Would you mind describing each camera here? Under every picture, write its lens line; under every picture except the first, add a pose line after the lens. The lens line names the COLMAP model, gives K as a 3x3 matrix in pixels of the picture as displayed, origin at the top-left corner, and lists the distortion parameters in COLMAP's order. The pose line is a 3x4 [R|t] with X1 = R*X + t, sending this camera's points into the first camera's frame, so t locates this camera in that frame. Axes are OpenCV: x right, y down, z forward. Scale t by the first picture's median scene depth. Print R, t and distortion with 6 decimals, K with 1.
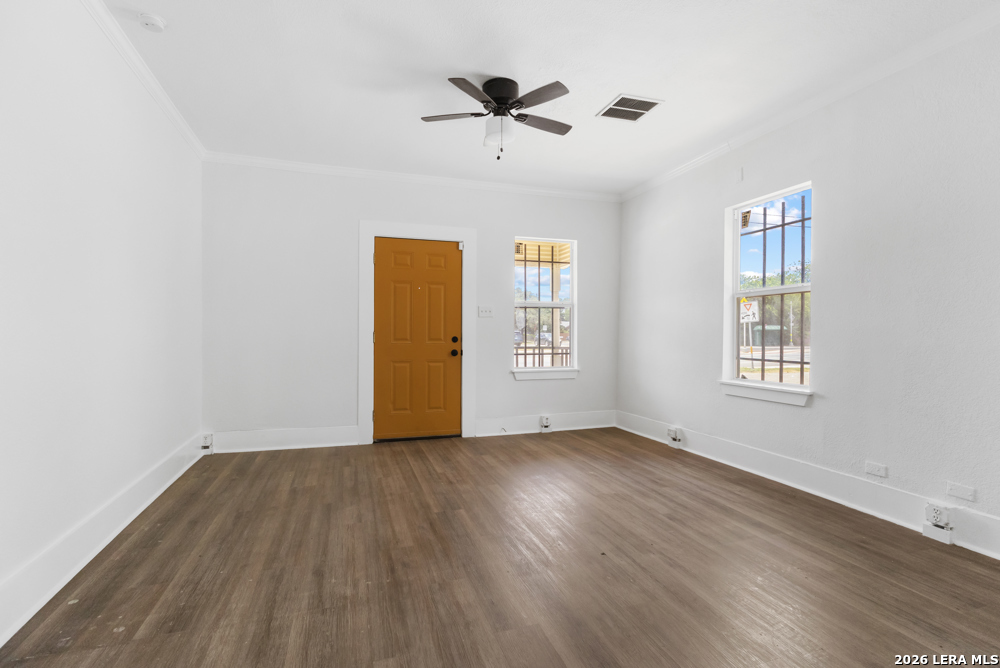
lens RADIAL K [[483.2, 0, 494.9], [0, 483.2, 335.2], [0, 0, 1]] dist [0.000460, 0.001155]
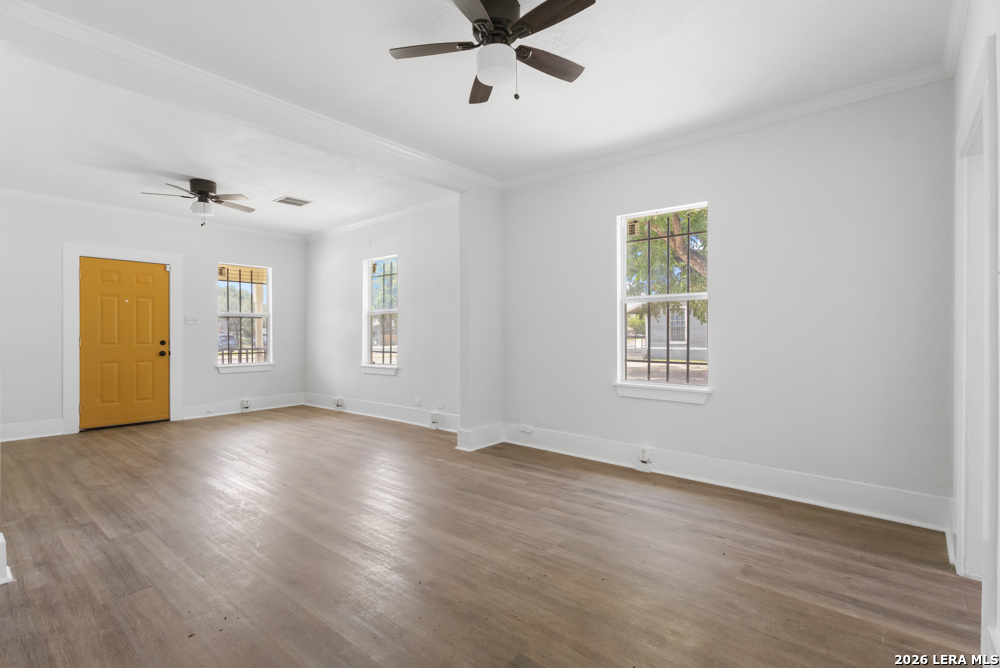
lens RADIAL K [[483.2, 0, 494.9], [0, 483.2, 335.2], [0, 0, 1]] dist [0.000460, 0.001155]
pose [[0.855236, -0.006180, 0.518202, 0.003552], [0.008672, 0.999960, -0.002387, -0.000265], [-0.518167, 0.006535, 0.855255, -0.519458]]
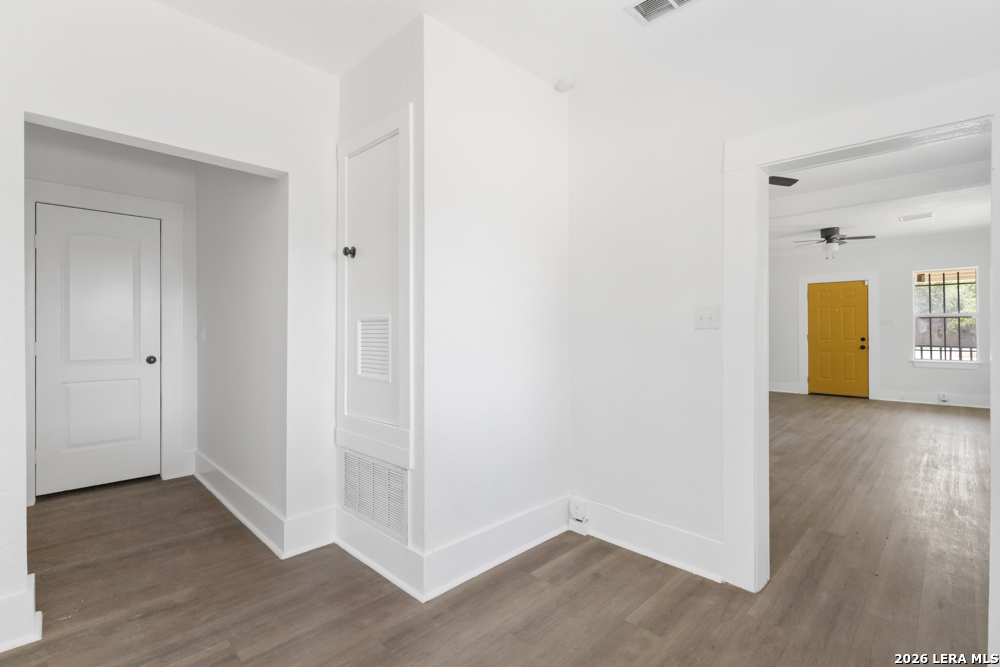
lens RADIAL K [[470.3, 0, 500.0], [0, 470.3, 333.5], [0, 0, 1]] dist [-0.001461, -0.000088]
pose [[0.454687, 0.002392, -0.890648, 0.810449], [-0.001427, 0.999997, 0.001957, -0.012729], [0.890650, 0.000381, 0.454689, -0.870478]]
